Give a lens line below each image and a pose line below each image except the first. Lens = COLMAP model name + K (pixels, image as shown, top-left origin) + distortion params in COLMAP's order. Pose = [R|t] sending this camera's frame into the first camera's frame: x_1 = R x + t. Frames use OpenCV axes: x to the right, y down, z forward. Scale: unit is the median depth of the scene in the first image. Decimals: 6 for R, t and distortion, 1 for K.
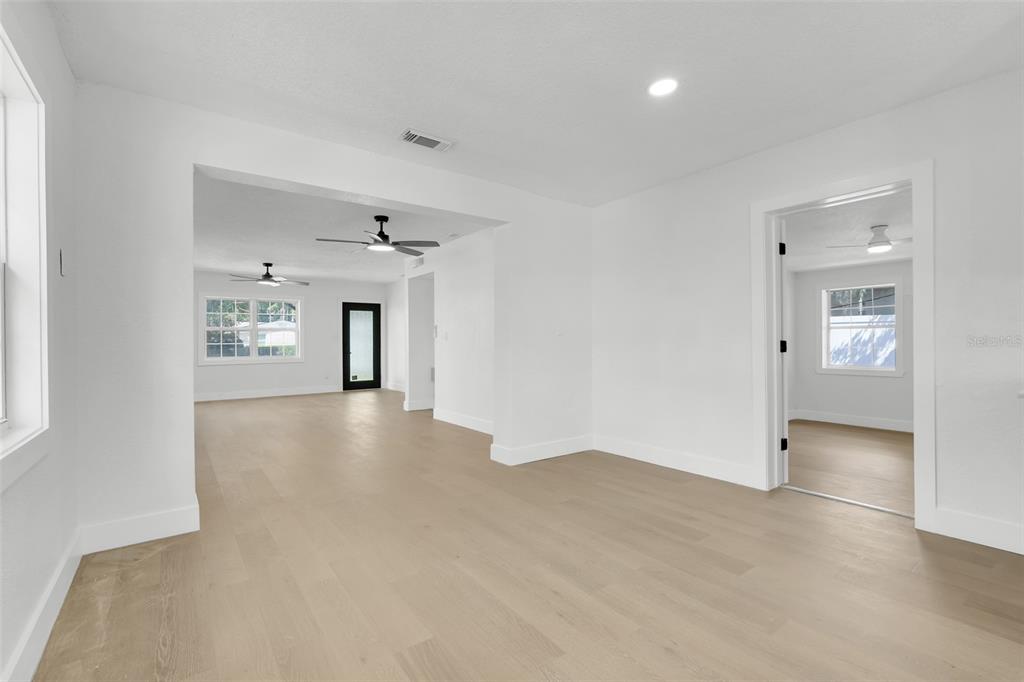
lens RADIAL K [[449.1, 0, 507.6], [0, 449.1, 338.9], [0, 0, 1]] dist [0.000460, 0.000043]
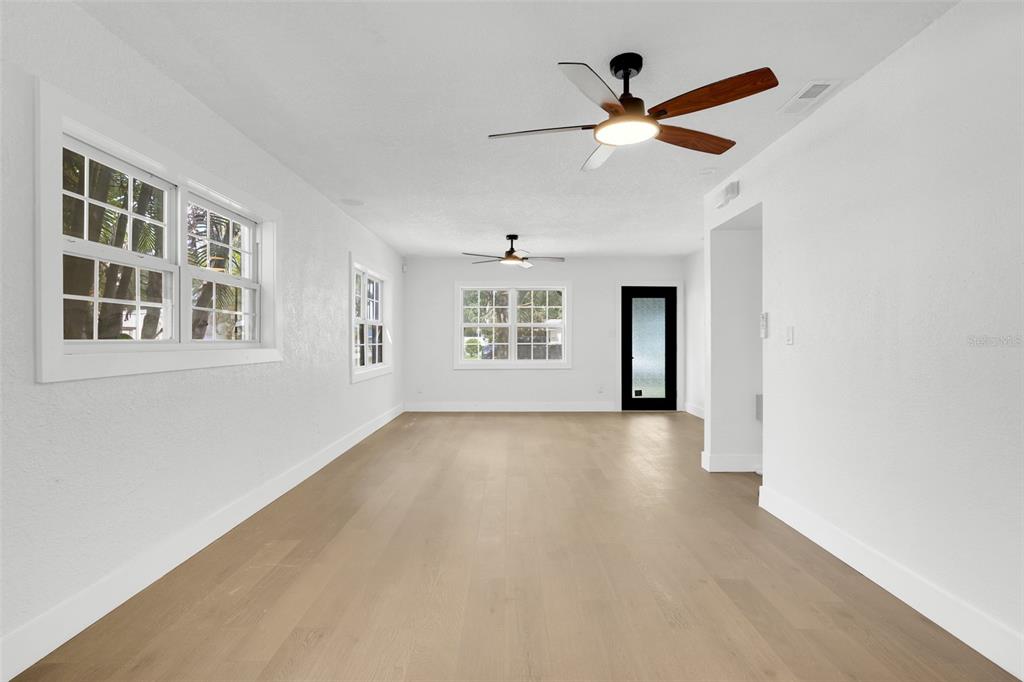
lens RADIAL K [[469.6, 0, 520.7], [0, 469.6, 336.6], [0, 0, 1]] dist [-0.018731, -0.000085]
pose [[0.800670, 0.005321, -0.599082, -0.050479], [-0.002544, 0.999982, 0.005483, -0.005808], [0.599100, -0.002866, 0.800669, 0.317670]]
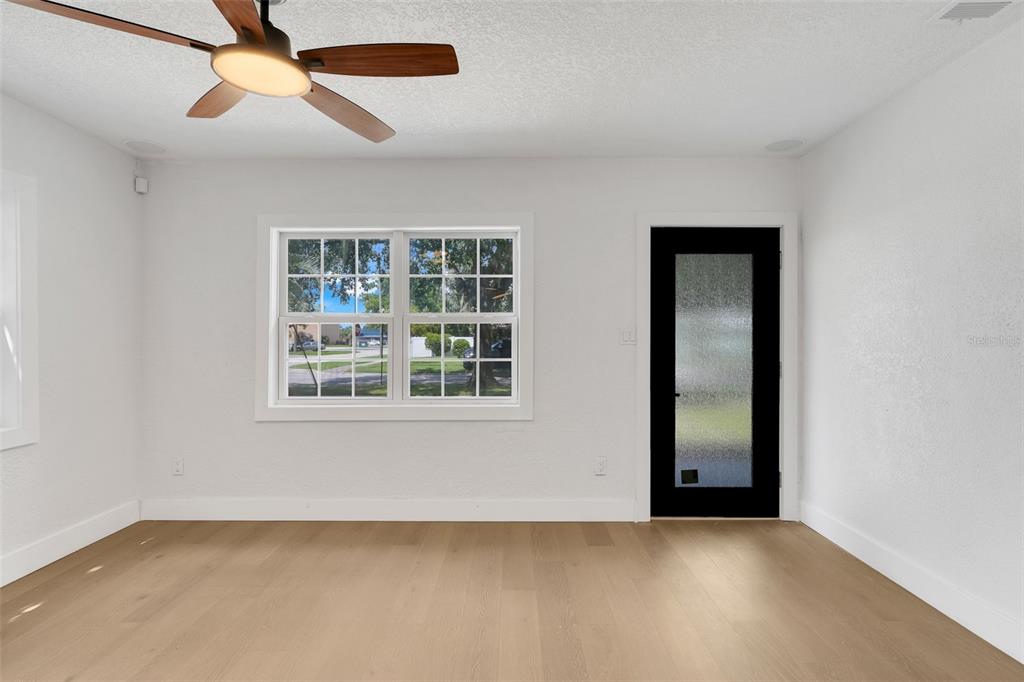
lens RADIAL K [[469.6, 0, 533.4], [0, 469.6, 337.0], [0, 0, 1]] dist [-0.018731, -0.000085]
pose [[0.785930, 0.009675, -0.618240, -0.242174], [-0.003912, 0.999935, 0.010675, -0.010646], [0.618303, -0.005971, 0.785917, 0.727188]]
